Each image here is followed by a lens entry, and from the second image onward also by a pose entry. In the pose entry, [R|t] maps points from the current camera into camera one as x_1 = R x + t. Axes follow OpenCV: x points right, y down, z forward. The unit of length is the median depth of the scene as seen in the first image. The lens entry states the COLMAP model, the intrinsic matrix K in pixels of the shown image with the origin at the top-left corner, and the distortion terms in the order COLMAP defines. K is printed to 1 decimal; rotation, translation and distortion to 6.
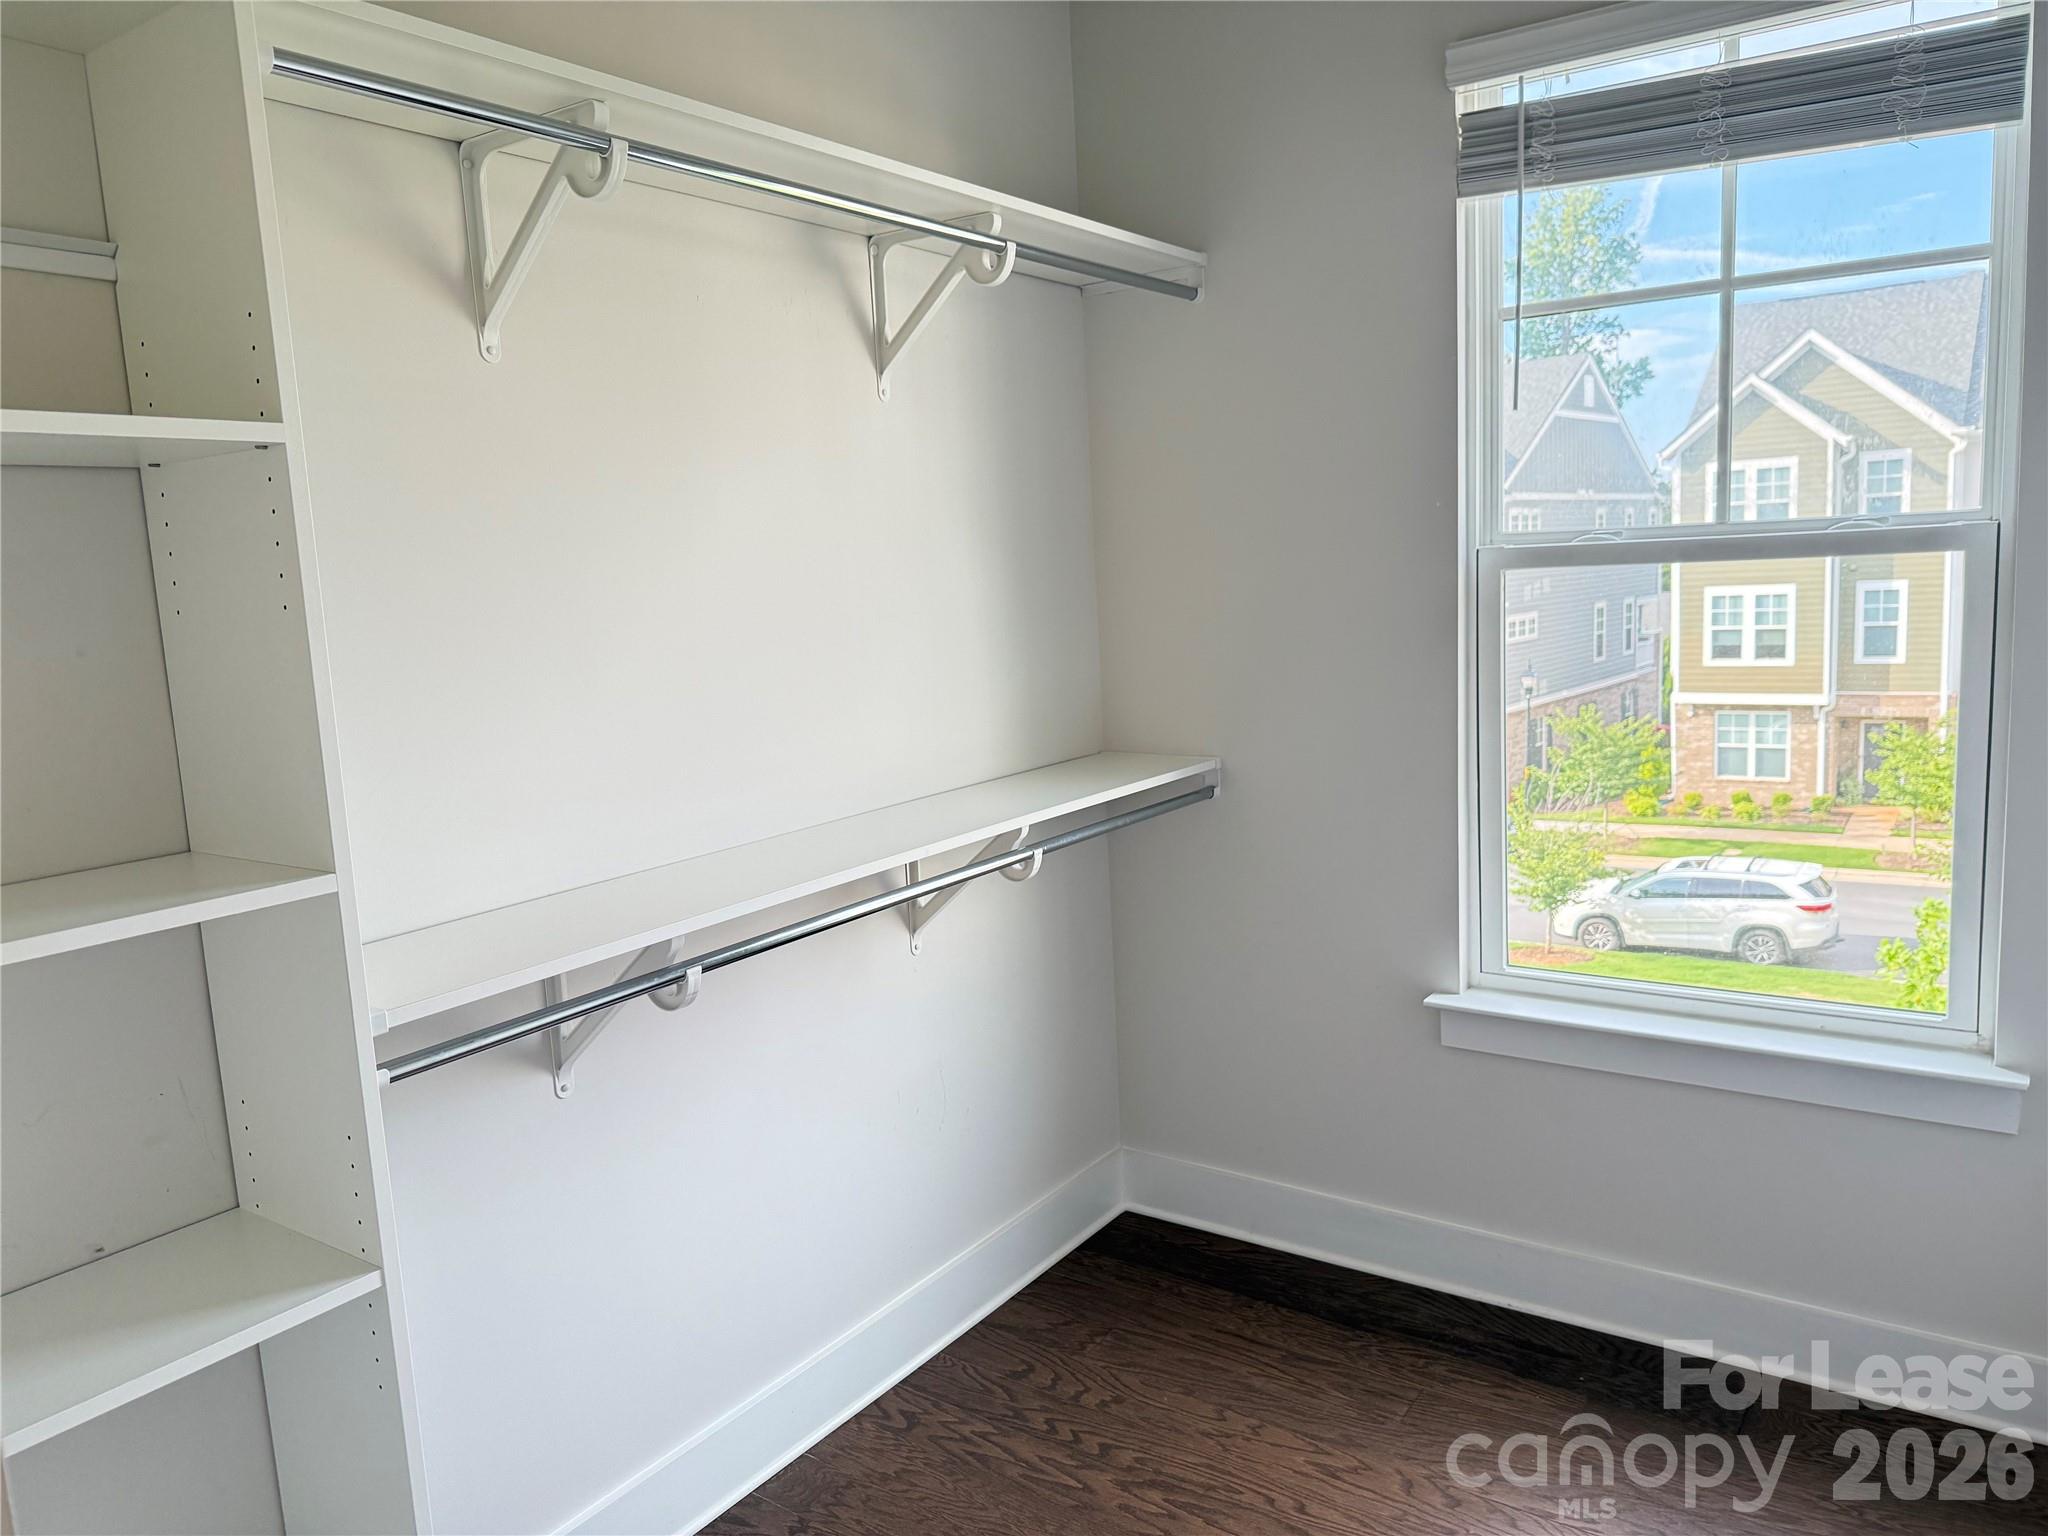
lens RADIAL K [[1455.8, 0, 1035.9], [0, 1455.8, 773.1], [0, 0, 1]] dist [0.039270, -0.037225]
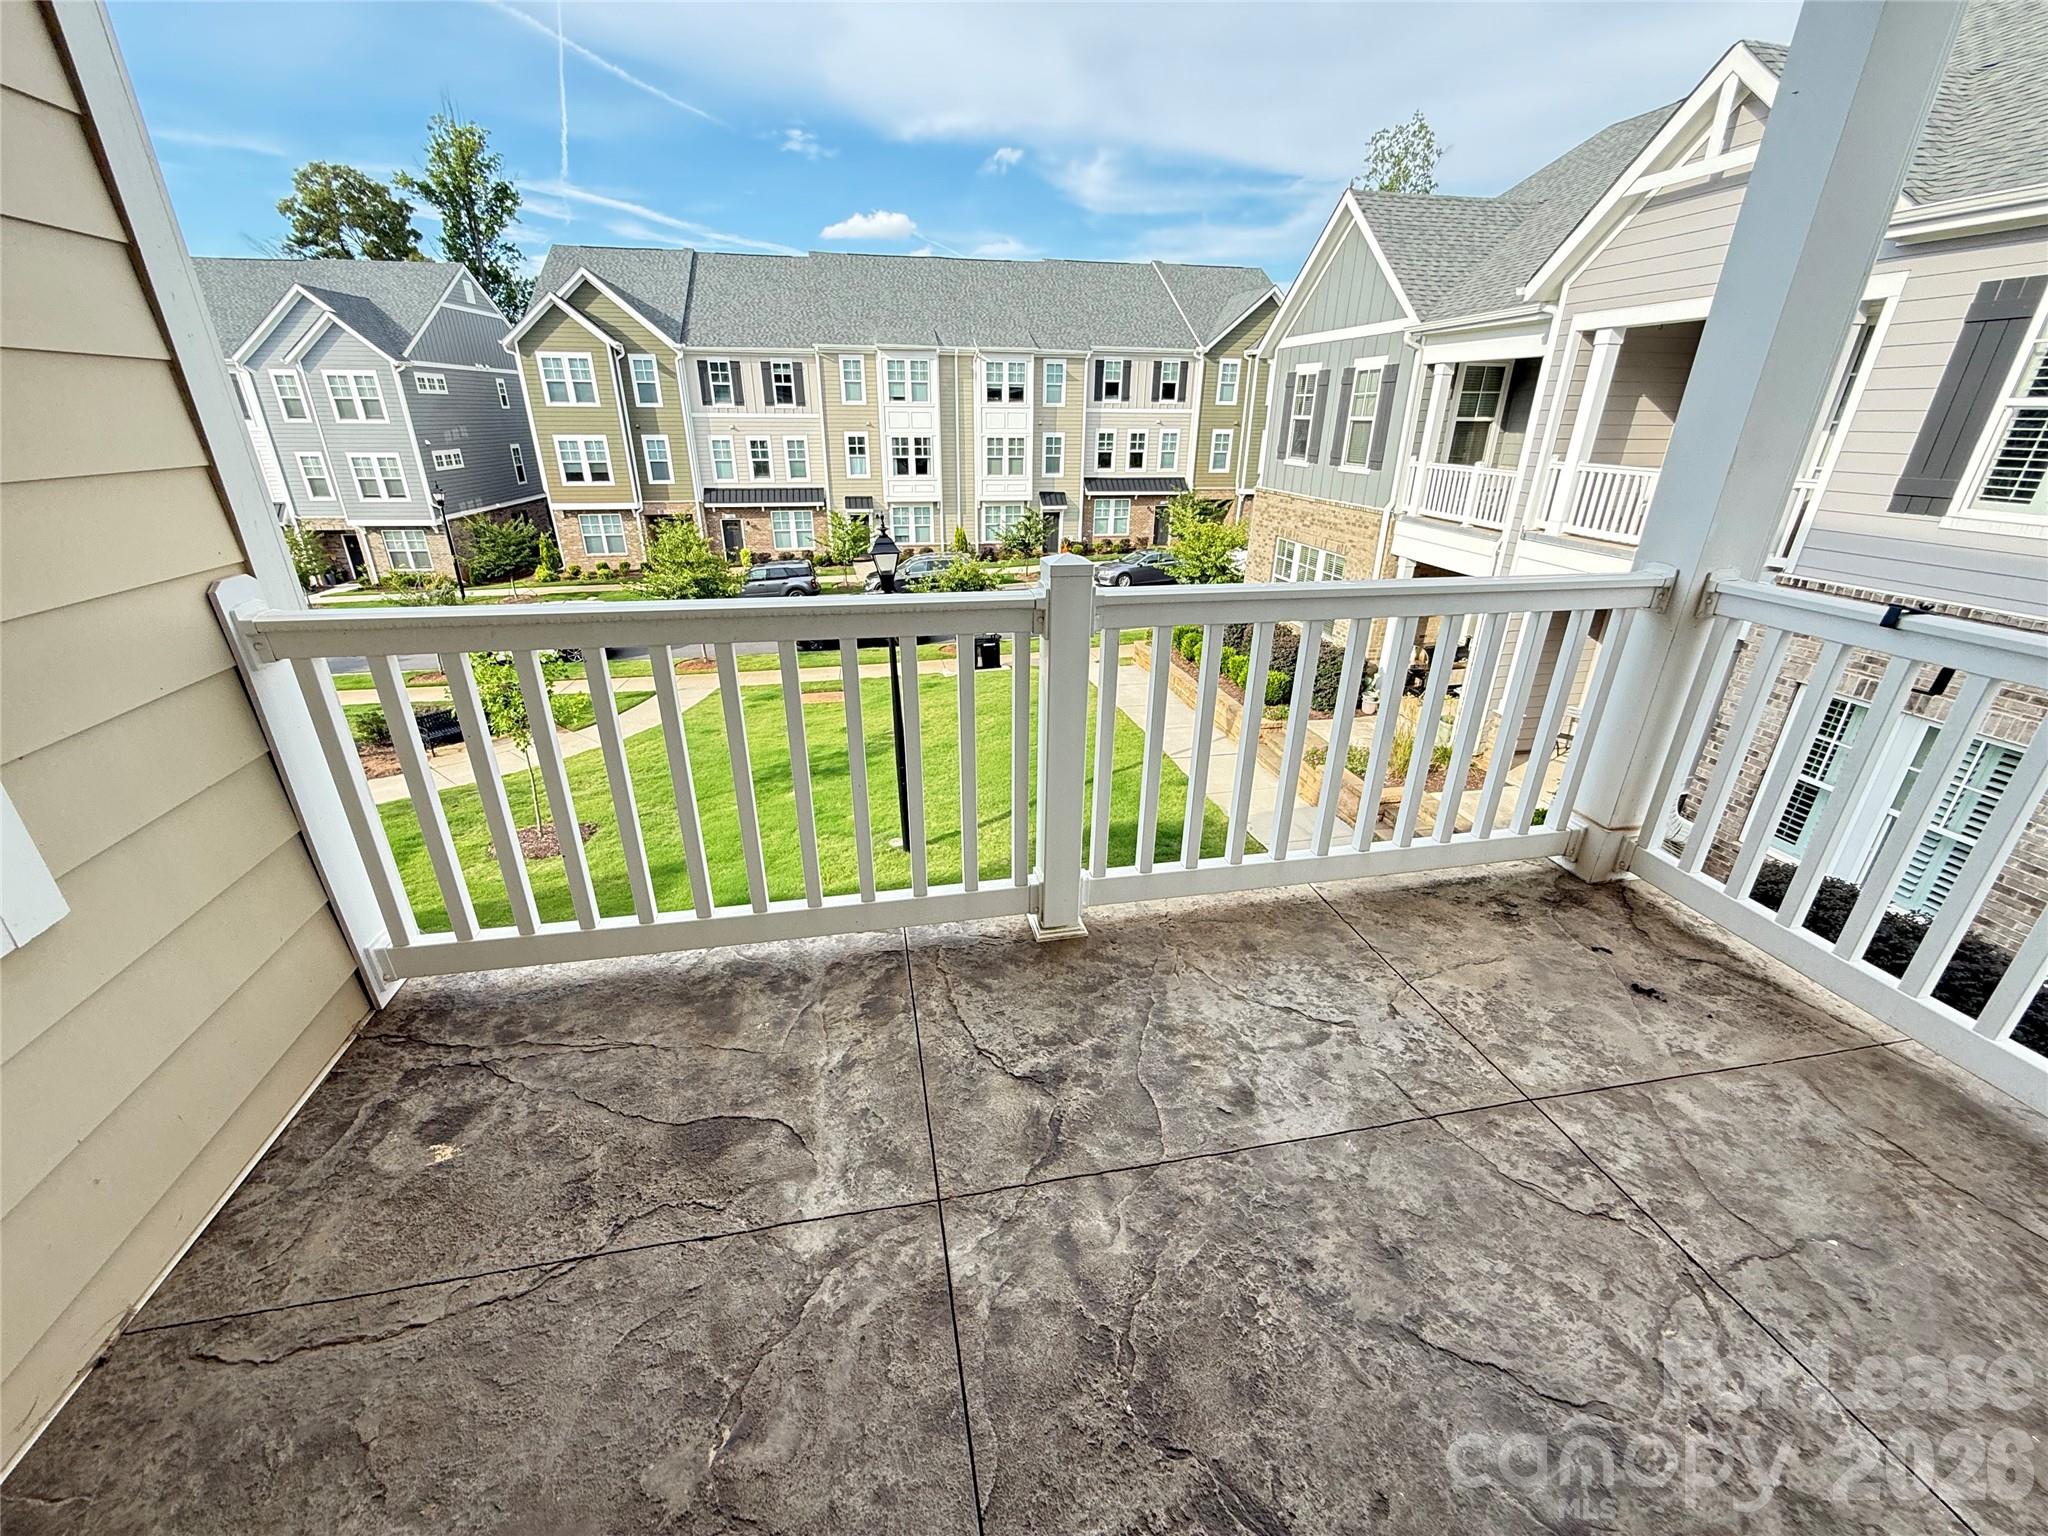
lens RADIAL K [[824.0, 0, 1016.5], [0, 824.0, 759.4], [0, 0, 1]] dist [0.014410, -0.002986]
pose [[0.706273, -0.230421, 0.669391, 0.123064], [0.063858, 0.962430, 0.263915, 0.010379], [-0.705053, -0.143650, 0.694452, -0.057191]]
